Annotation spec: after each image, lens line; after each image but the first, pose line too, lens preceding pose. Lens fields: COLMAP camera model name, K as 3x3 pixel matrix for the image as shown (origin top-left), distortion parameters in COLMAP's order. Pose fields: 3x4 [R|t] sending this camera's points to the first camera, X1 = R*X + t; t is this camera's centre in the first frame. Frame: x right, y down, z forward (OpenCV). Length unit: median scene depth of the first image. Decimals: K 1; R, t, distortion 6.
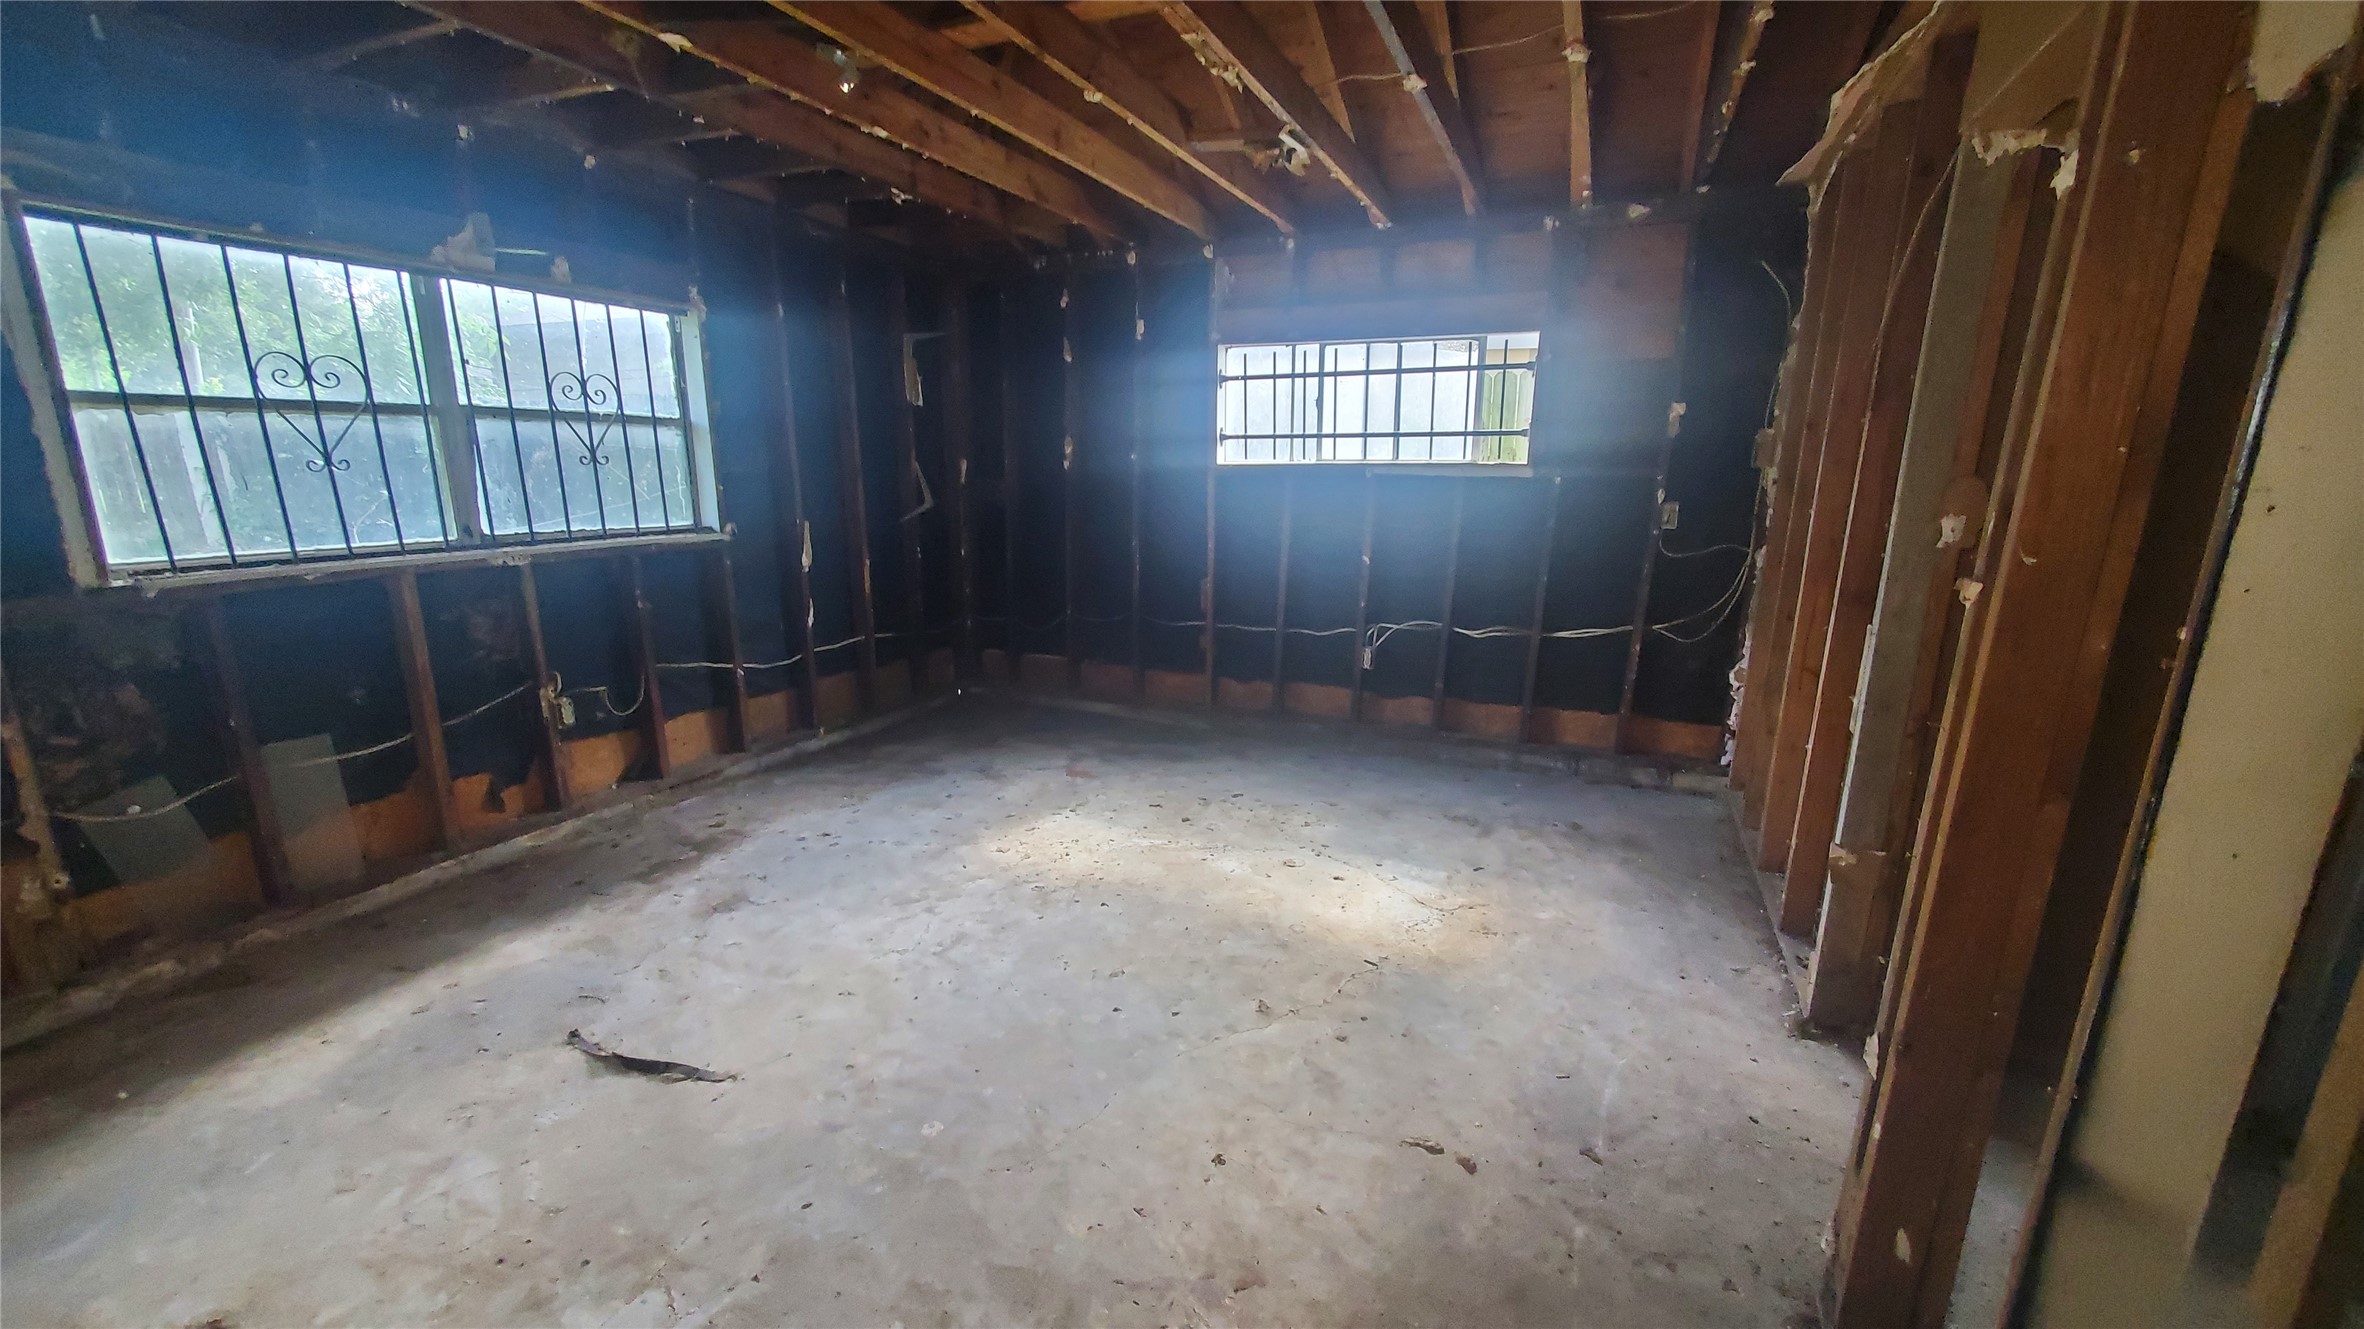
lens RADIAL K [[934.9, 0, 1196.7], [0, 934.9, 676.0], [0, 0, 1]] dist [0.002095, -0.000276]
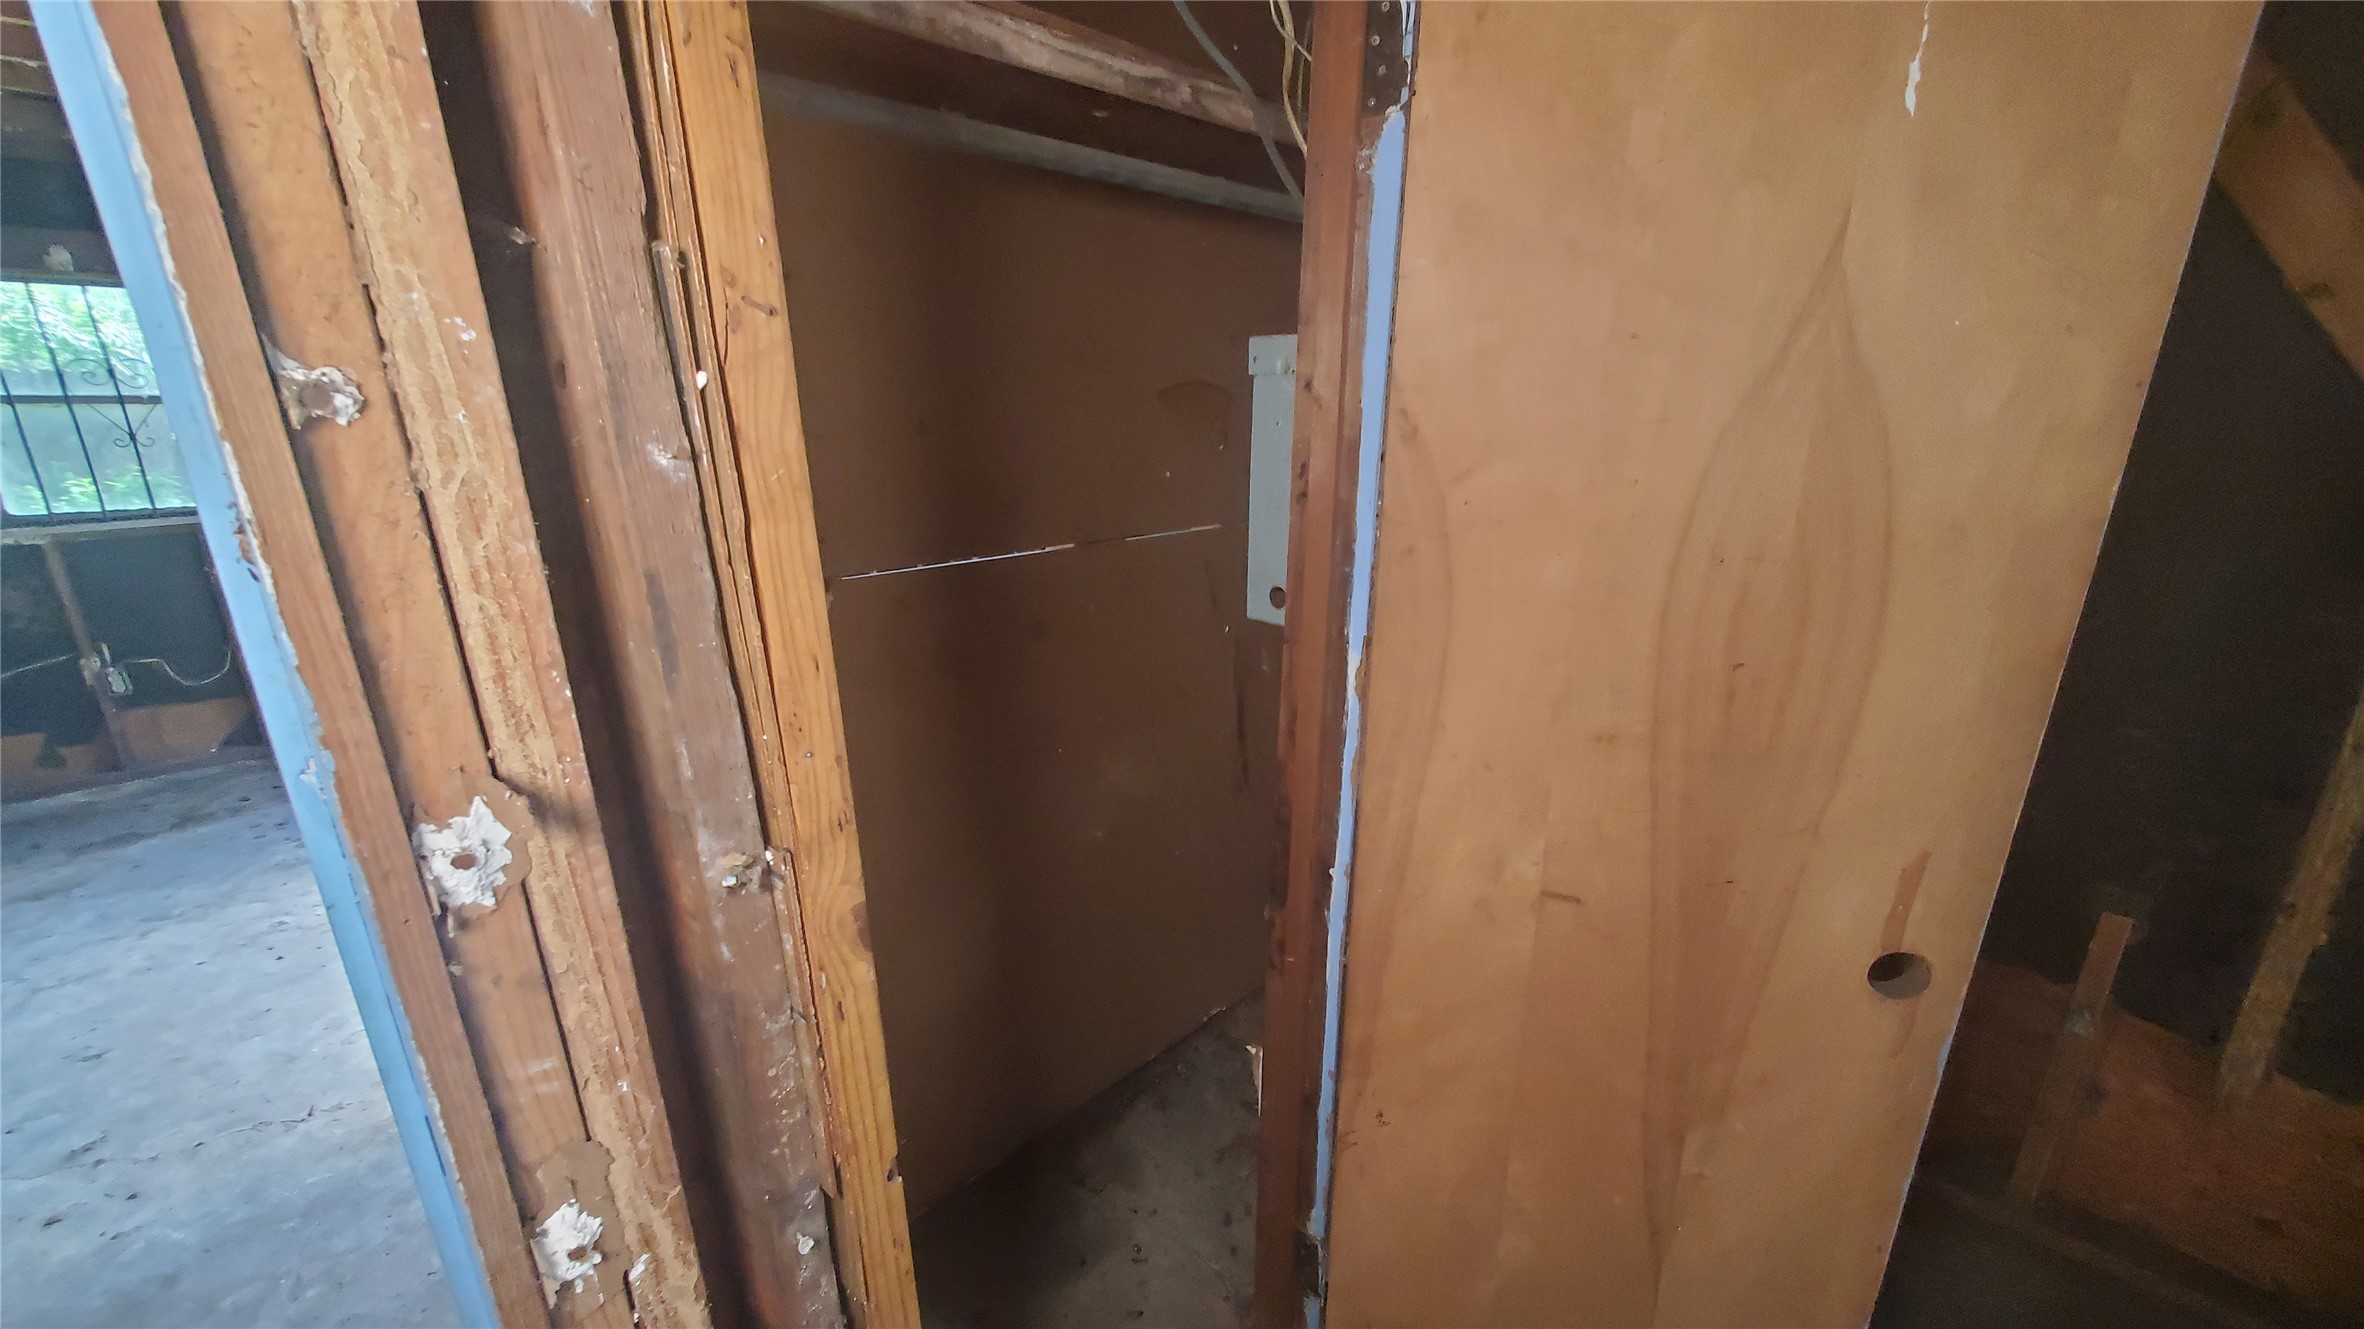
lens RADIAL K [[934.9, 0, 1196.7], [0, 934.9, 676.0], [0, 0, 1]] dist [0.002095, -0.000276]
pose [[0.938092, 0.076475, -0.337840, 0.869392], [-0.057613, 0.996186, 0.065525, -0.111424], [0.341562, -0.042005, 0.938920, 0.426332]]
